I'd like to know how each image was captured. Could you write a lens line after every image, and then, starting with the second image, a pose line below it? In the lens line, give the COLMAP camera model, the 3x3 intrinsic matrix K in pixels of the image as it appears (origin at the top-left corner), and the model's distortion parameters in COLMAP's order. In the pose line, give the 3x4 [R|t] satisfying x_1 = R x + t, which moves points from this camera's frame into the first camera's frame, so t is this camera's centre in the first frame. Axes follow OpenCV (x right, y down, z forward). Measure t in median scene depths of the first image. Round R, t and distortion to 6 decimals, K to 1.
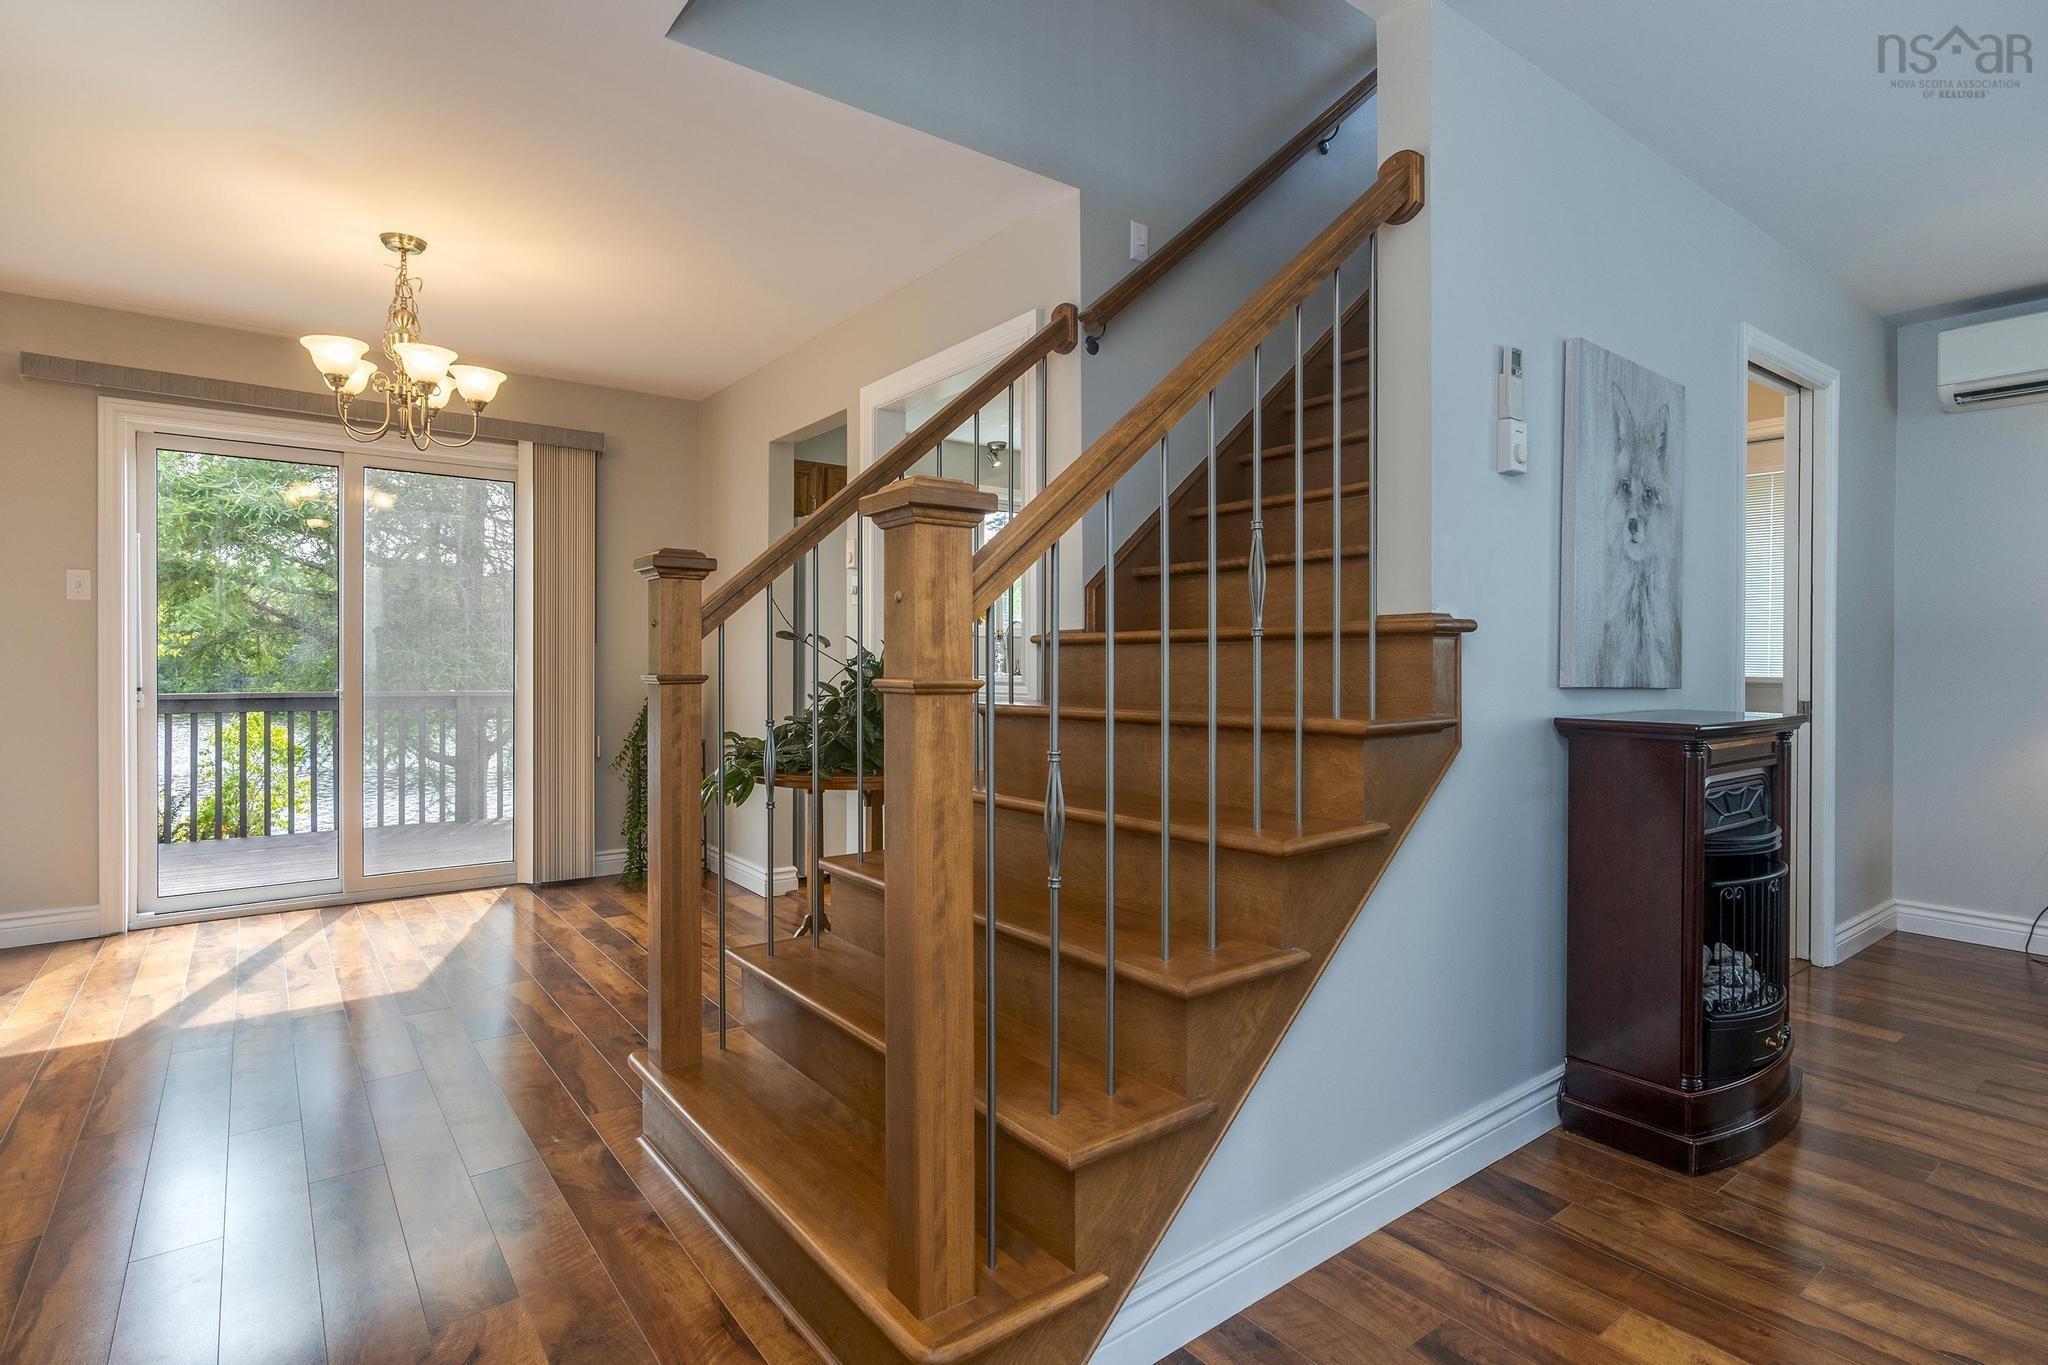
lens RADIAL K [[1021.1, 0, 1037.8], [0, 1021.1, 663.9], [0, 0, 1]] dist [0.000757, 0.000449]
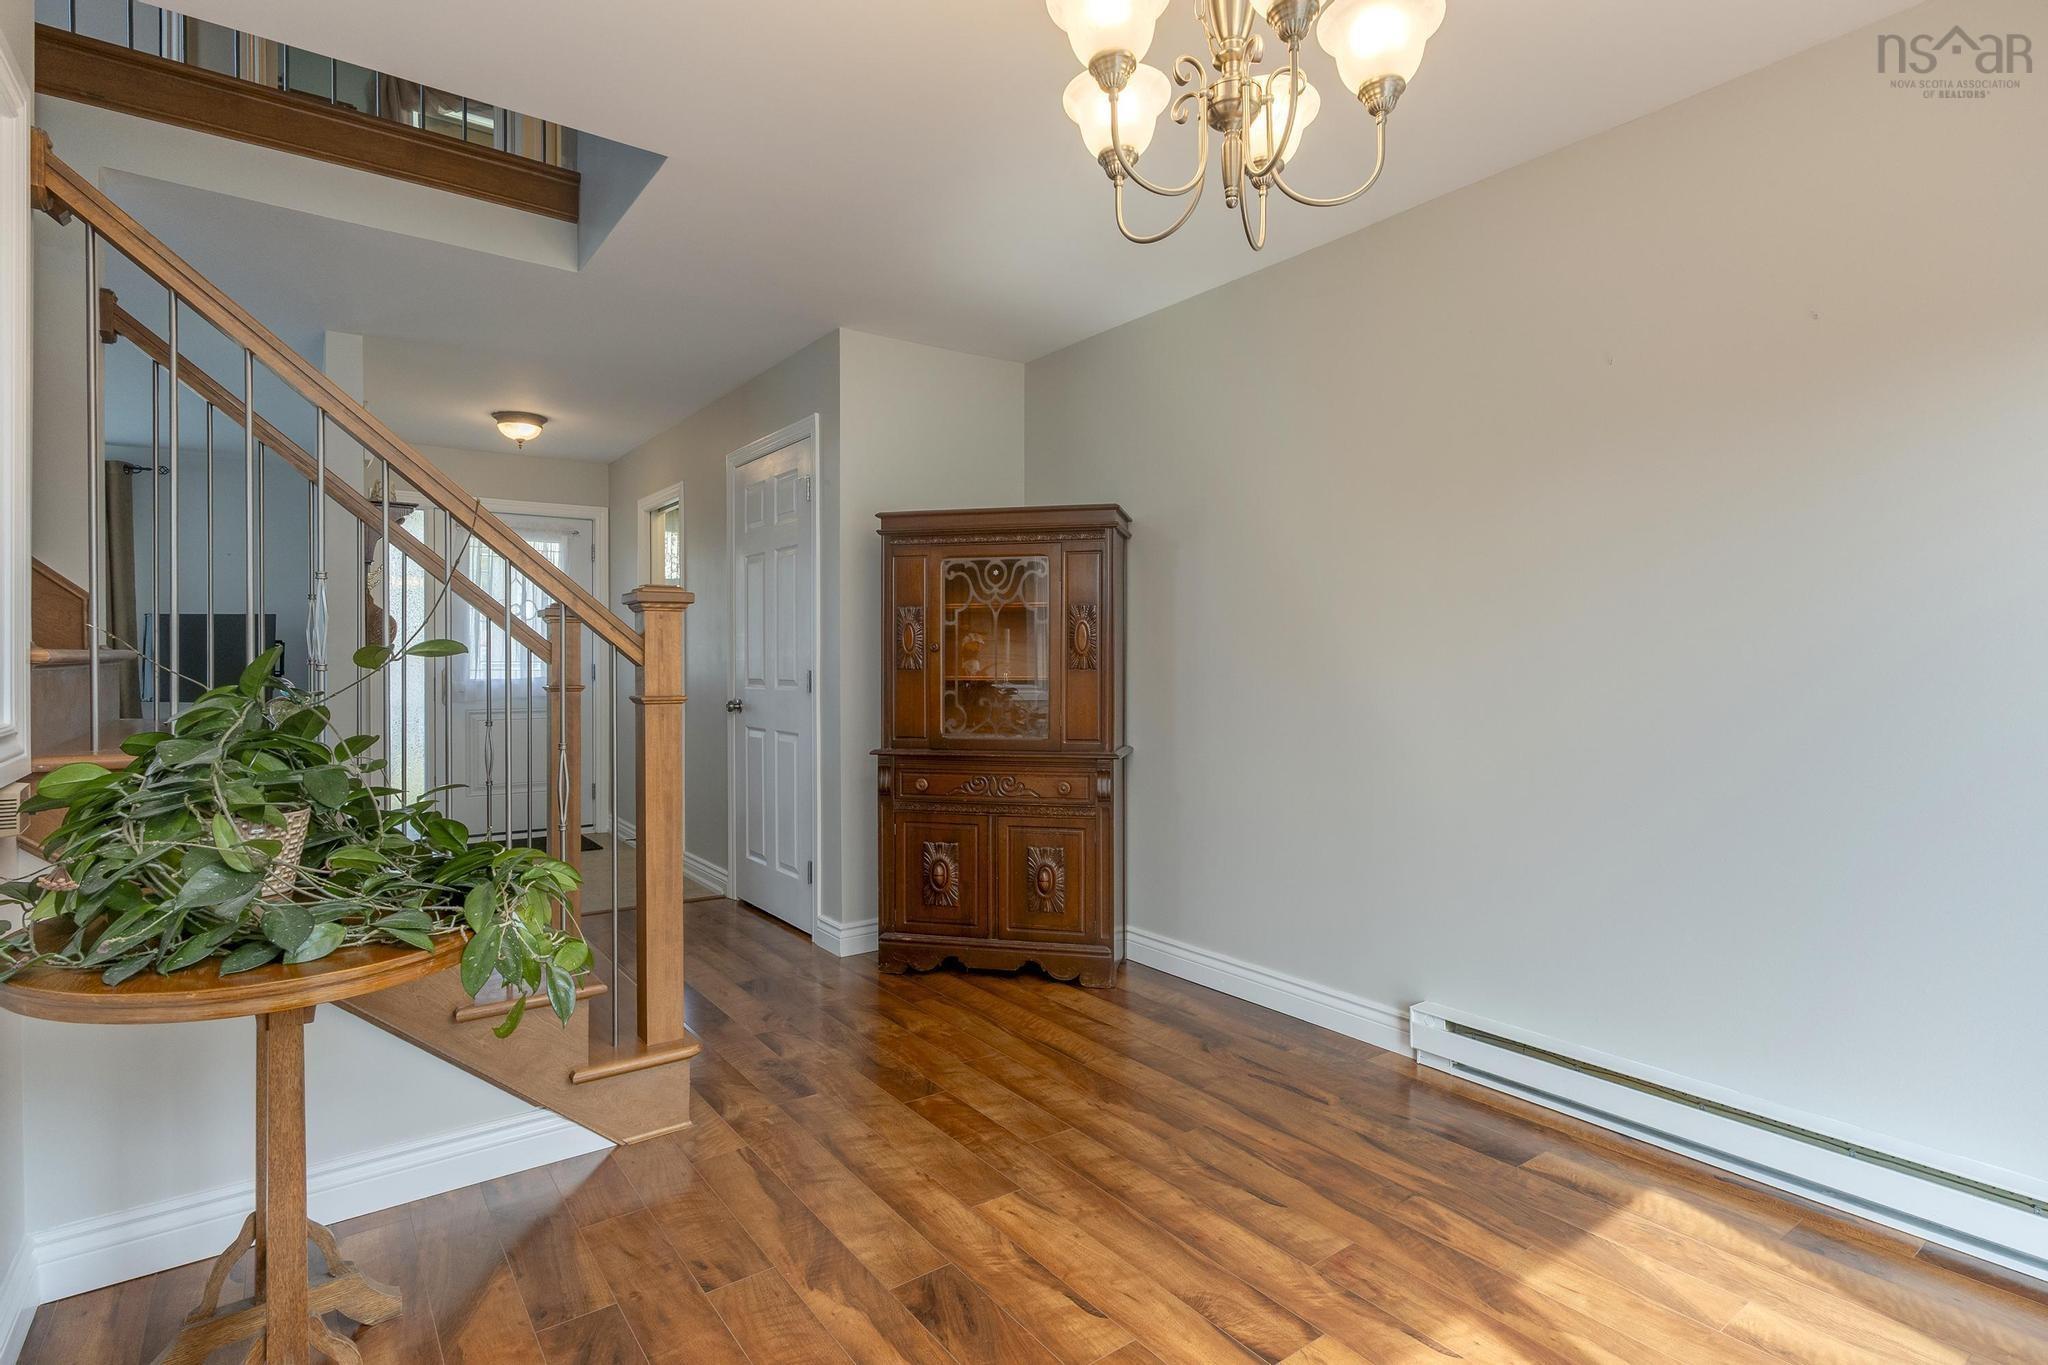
lens RADIAL K [[1021.1, 0, 1024.0], [0, 1021.1, 682.5], [0, 0, 1]] dist [-0.001693, -0.000671]
pose [[-0.999712, -0.000816, 0.023998, -0.527293], [-0.000231, 0.999703, 0.024381, -0.020961], [-0.024011, 0.024368, -0.999415, 1.418239]]
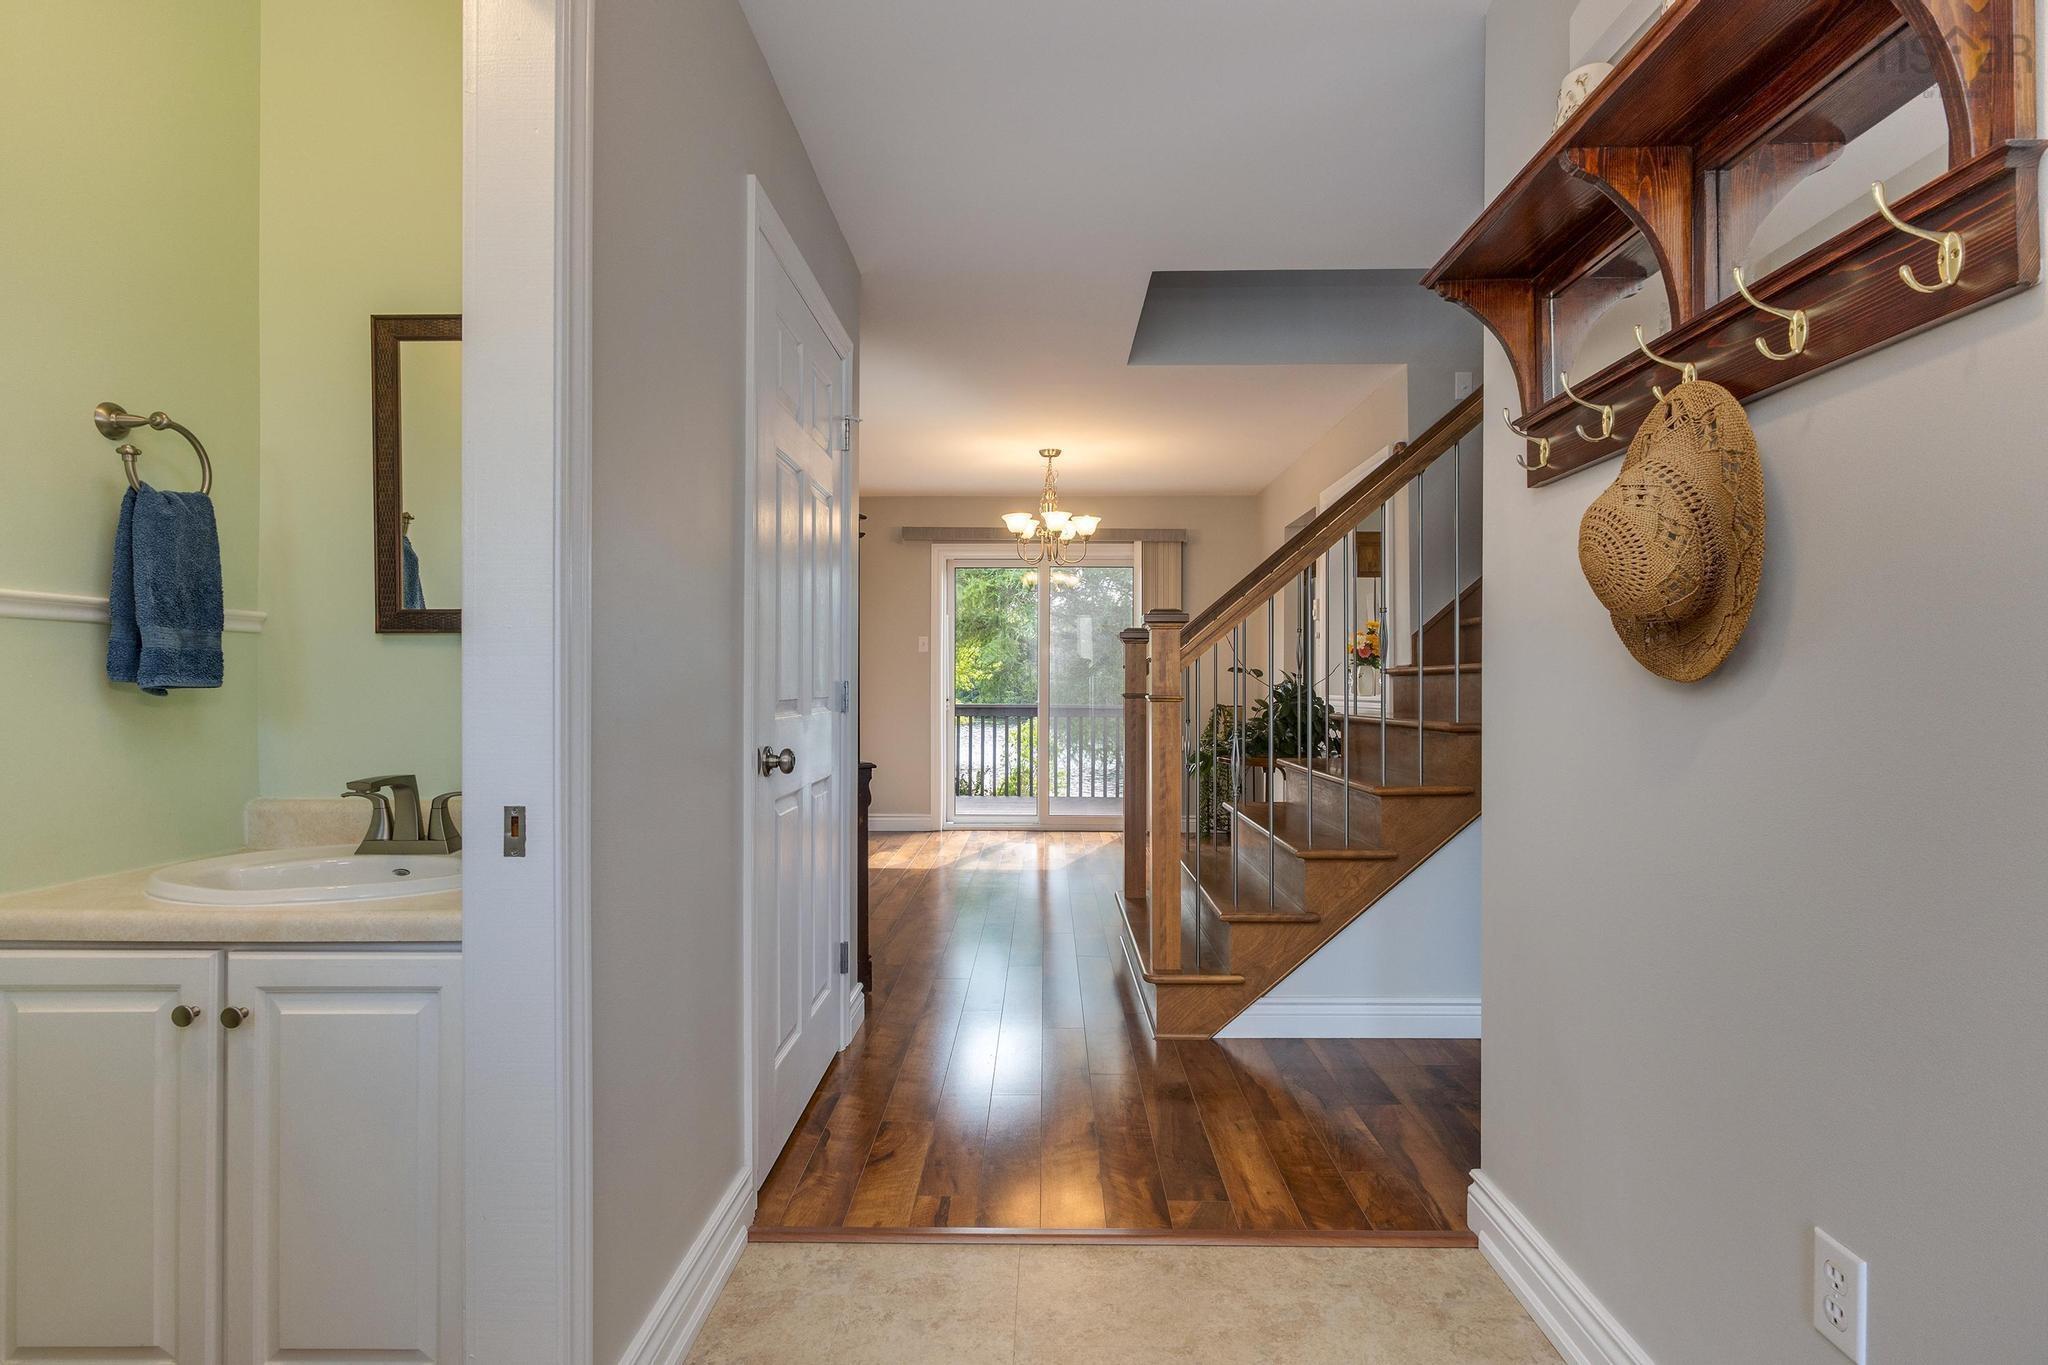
lens RADIAL K [[1005.4, 0, 1018.6], [0, 1005.4, 685.7], [0, 0, 1]] dist [-0.000368, -0.000033]
pose [[0.777433, 0.002540, -0.628960, 0.437432], [-0.004037, 0.999991, -0.000951, -0.000319], [0.628953, 0.003278, 0.777437, -0.397115]]
